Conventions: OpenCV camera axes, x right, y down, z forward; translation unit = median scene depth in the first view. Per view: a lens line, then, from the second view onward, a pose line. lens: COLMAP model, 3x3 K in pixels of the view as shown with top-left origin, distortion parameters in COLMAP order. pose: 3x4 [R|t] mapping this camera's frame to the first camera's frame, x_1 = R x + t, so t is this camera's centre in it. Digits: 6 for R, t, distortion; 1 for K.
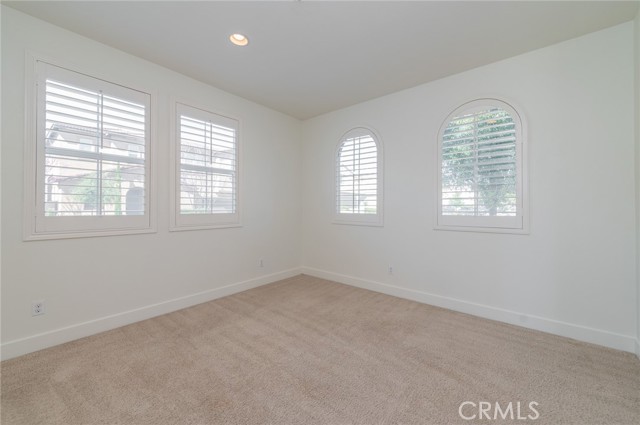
lens RADIAL K [[249.5, 0, 319.9], [0, 249.5, 210.5], [0, 0, 1]] dist [-0.000393, -0.000084]
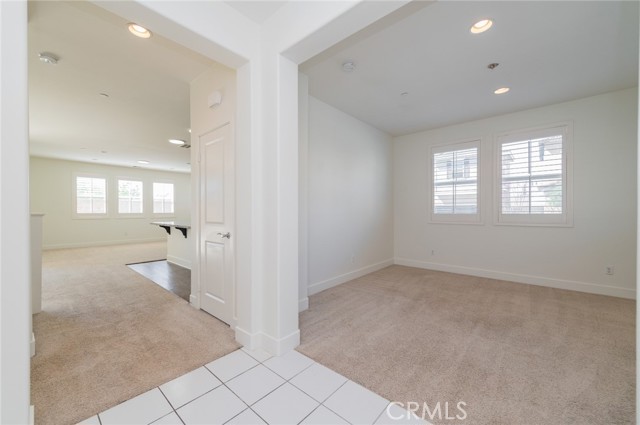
lens RADIAL K [[249.5, 0, 319.9], [0, 249.5, 210.5], [0, 0, 1]] dist [-0.000393, -0.000084]
pose [[-0.028225, -0.008059, -0.999569, 1.065172], [-0.000504, 0.999967, -0.008048, 0.012371], [0.999601, 0.000276, -0.028228, -0.005028]]
